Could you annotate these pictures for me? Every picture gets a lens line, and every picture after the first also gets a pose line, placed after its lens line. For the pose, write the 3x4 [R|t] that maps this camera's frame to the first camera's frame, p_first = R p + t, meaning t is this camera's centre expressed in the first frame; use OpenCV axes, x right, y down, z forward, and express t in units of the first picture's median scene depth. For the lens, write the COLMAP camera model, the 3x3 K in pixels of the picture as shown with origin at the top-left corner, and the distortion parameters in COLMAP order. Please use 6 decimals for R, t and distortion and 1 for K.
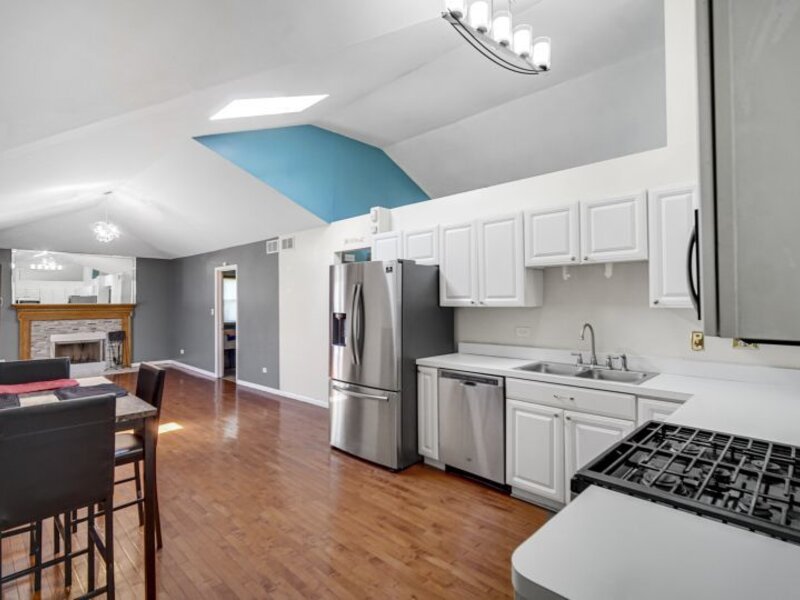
lens RADIAL K [[423.6, 0, 400.7], [0, 423.6, 297.3], [0, 0, 1]] dist [-0.001895, -0.000157]
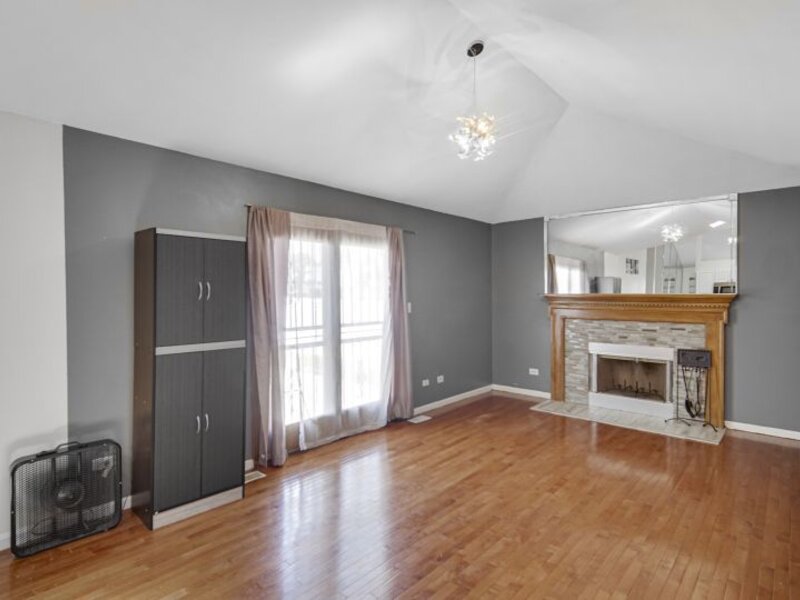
lens RADIAL K [[423.6, 0, 400.5], [0, 423.6, 295.7], [0, 0, 1]] dist [-0.001895, -0.000157]
pose [[0.021588, 0.006726, -0.999744, -0.179343], [0.011328, 0.999912, 0.006972, 0.009642], [0.999703, -0.011475, 0.021509, 0.646975]]
